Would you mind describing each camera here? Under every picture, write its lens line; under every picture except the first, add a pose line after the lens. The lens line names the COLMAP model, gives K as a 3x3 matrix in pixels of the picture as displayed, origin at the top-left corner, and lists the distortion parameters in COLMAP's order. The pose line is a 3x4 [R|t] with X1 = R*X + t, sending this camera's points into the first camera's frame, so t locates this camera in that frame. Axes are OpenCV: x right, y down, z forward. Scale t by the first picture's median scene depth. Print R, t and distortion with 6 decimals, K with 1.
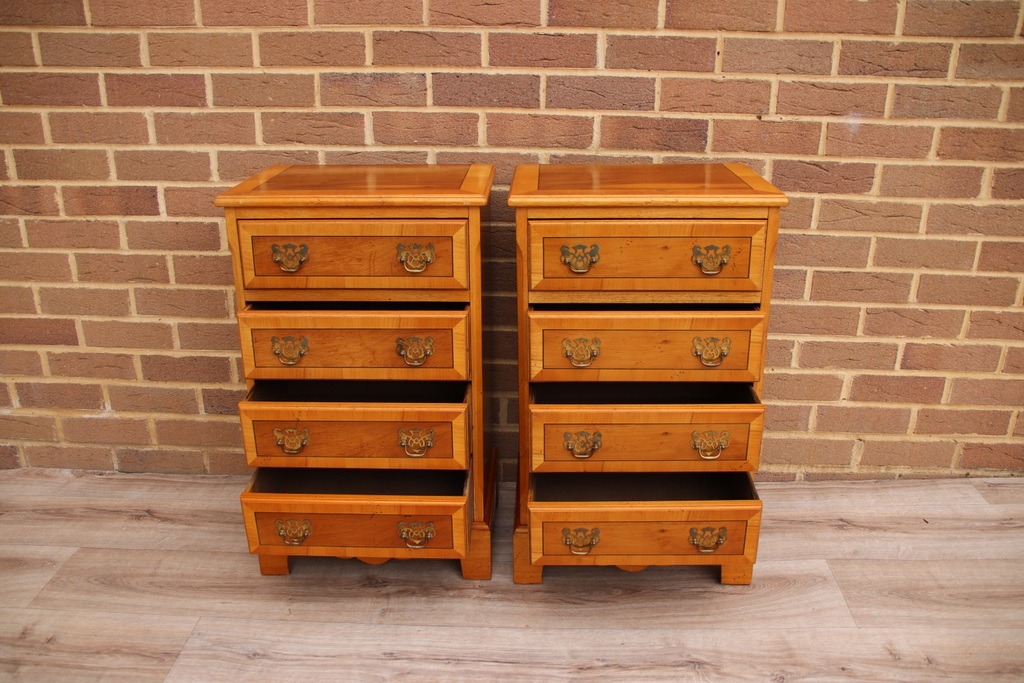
lens RADIAL K [[841.9, 0, 505.9], [0, 841.9, 355.7], [0, 0, 1]] dist [-0.120153, 0.098032]
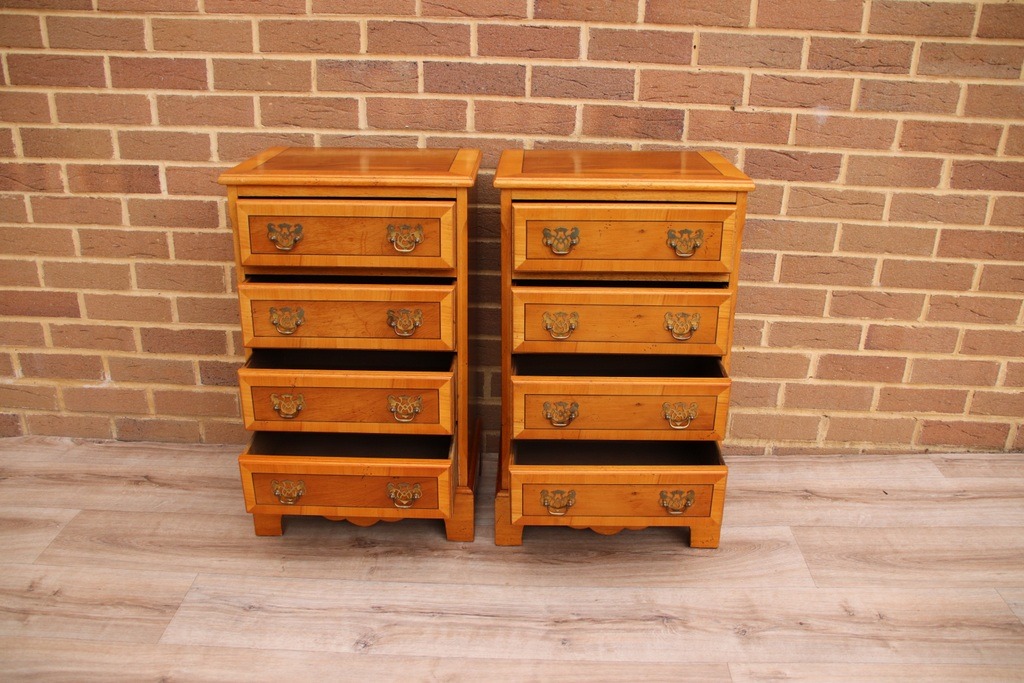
lens RADIAL K [[841.9, 0, 505.1], [0, 841.9, 353.4], [0, 0, 1]] dist [-0.120153, 0.098032]
pose [[0.999803, 0.011646, 0.016099, 0.002022], [-0.011813, 0.999878, 0.010263, 0.017573], [-0.015978, -0.010451, 0.999818, -0.056547]]
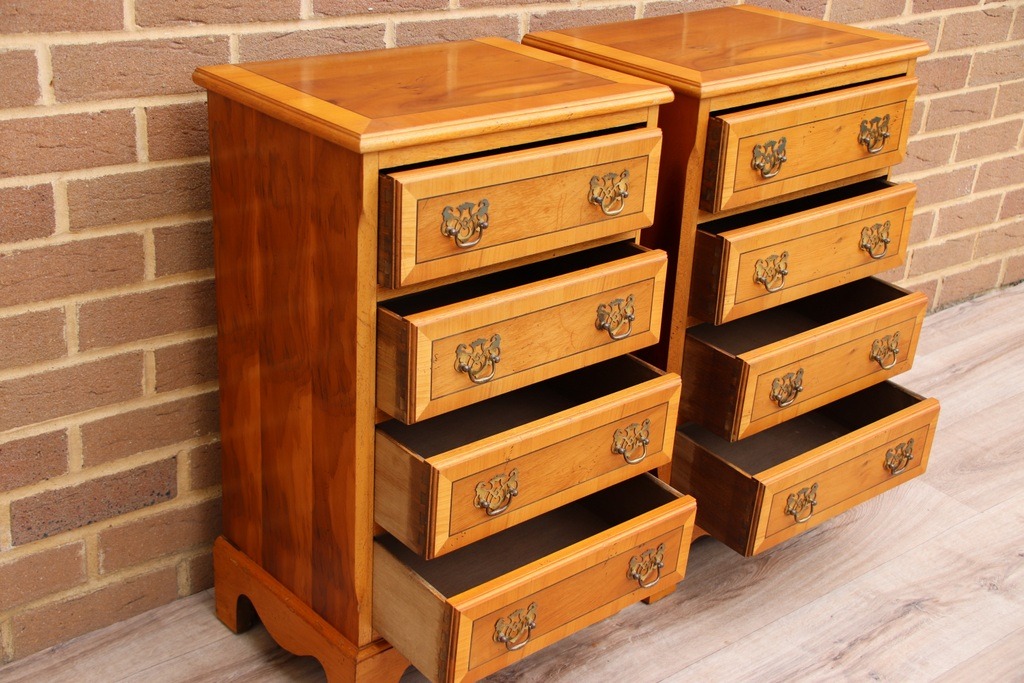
lens RADIAL K [[1320.8, 0, 492.1], [0, 1320.8, 358.6], [0, 0, 1]] dist [0.172897, 0.000000]
pose [[0.746736, -0.237844, 0.621141, -0.741027], [0.193713, 0.971163, 0.138992, -0.123916], [-0.636287, 0.016533, 0.771275, 0.165855]]
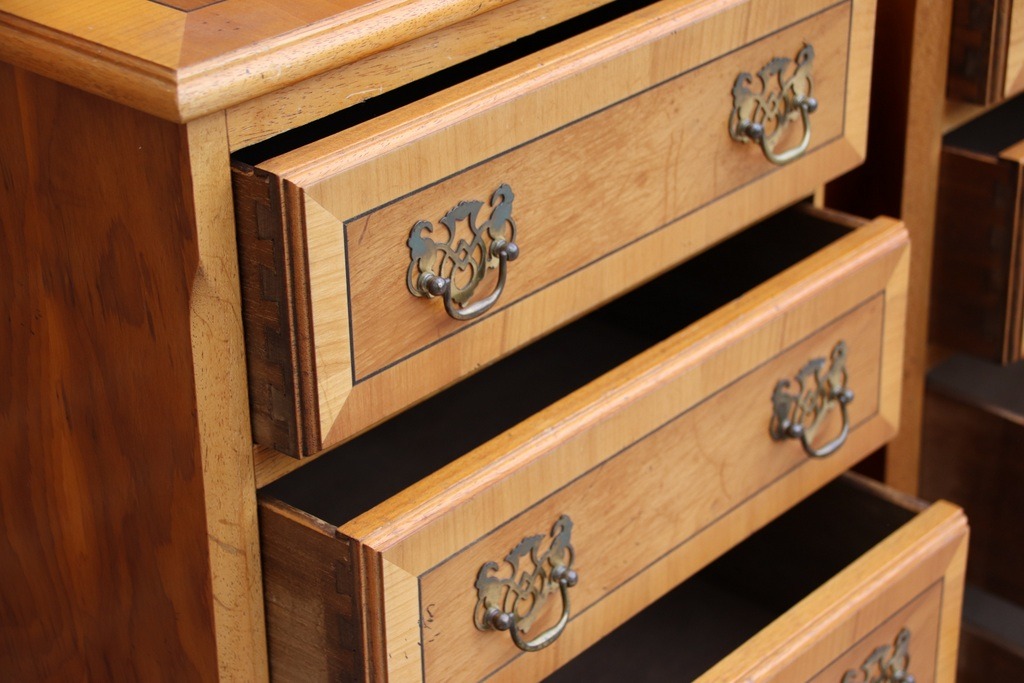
lens RADIAL K [[2310.0, 0, 518.3], [0, 2310.0, 388.5], [0, 0, 1]] dist [0.501286, 0.000000]
pose [[0.647143, -0.358301, 0.672924, -0.590446], [0.295790, 0.931535, 0.211541, -0.178929], [-0.702648, 0.062147, 0.708819, 0.420539]]
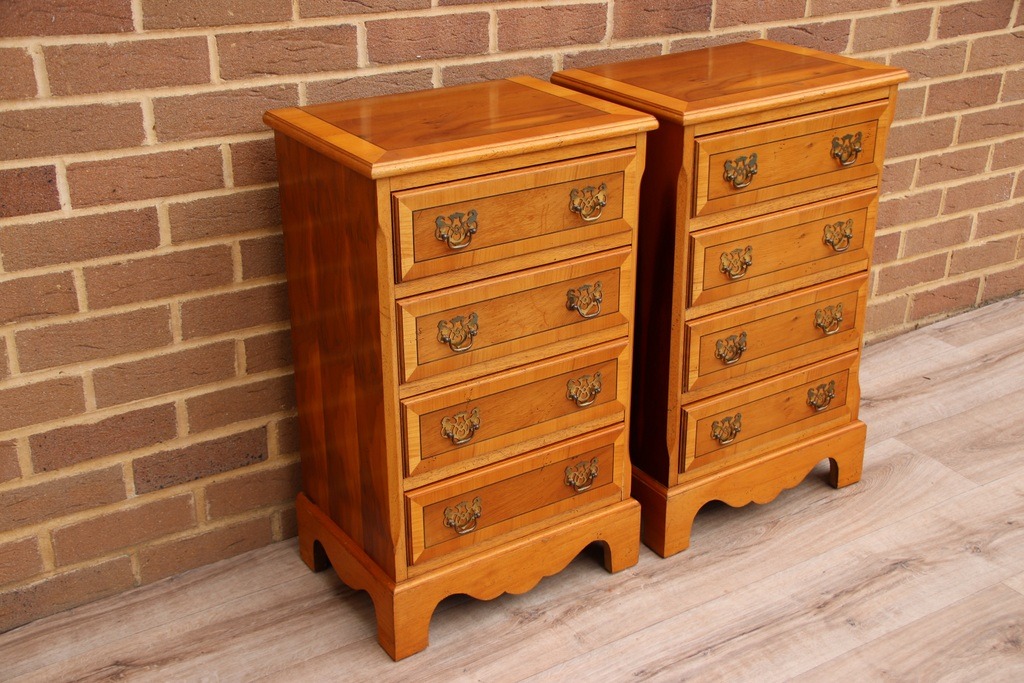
lens RADIAL K [[1223.9, 0, 502.0], [0, 1223.9, 358.6], [0, 0, 1]] dist [0.118736, 0.000000]
pose [[0.823350, -0.238337, 0.515063, -0.700292], [0.208753, 0.971105, 0.115662, -0.104250], [-0.527747, 0.012290, 0.849313, 0.005991]]
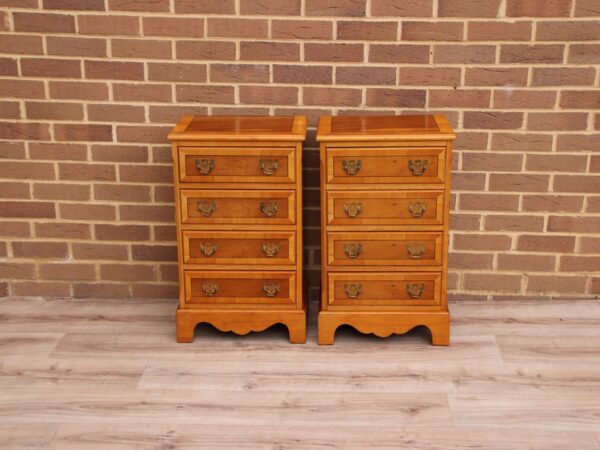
lens RADIAL K [[853.4, 0, 299.6], [0, 853.4, 238.3], [0, 0, 1]] dist [0.125523, 0.000000]
pose [[0.999997, -0.000072, -0.002537, -0.025465], [-0.000030, 0.999195, -0.040129, 0.110546], [0.002538, 0.040129, 0.999191, -0.836530]]
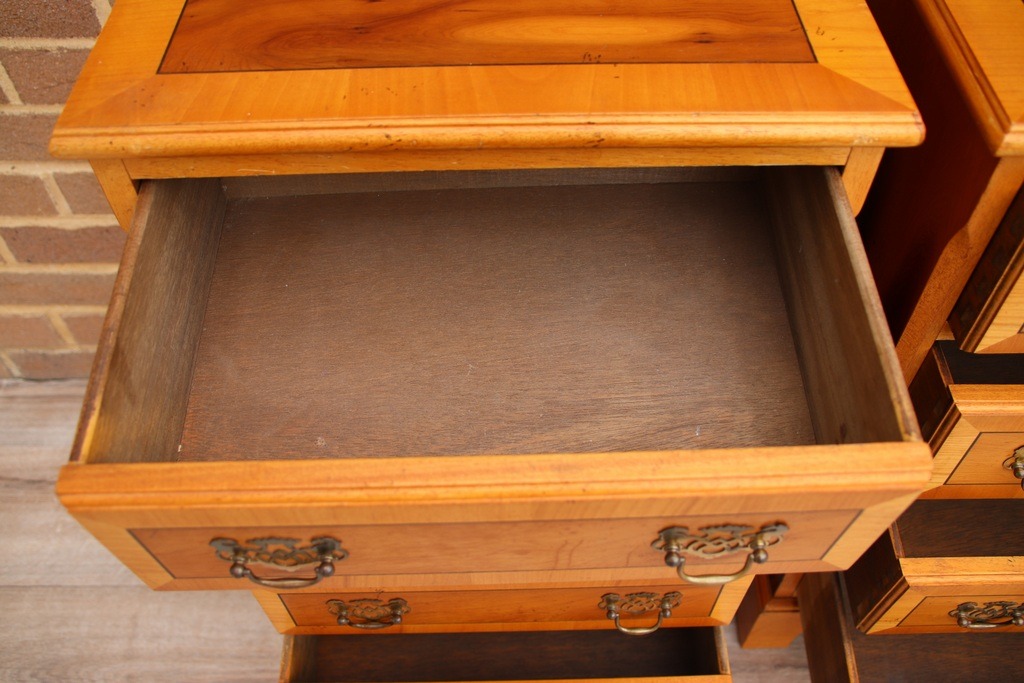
lens RADIAL K [[880.0, 0, 516.8], [0, 880.0, 348.5], [0, 0, 1]] dist [-0.095767, 0.089233]
pose [[0.999023, -0.037516, 0.023363, -0.151172], [0.020308, 0.859186, 0.511261, -0.229290], [-0.039254, -0.510287, 0.859108, 0.550713]]
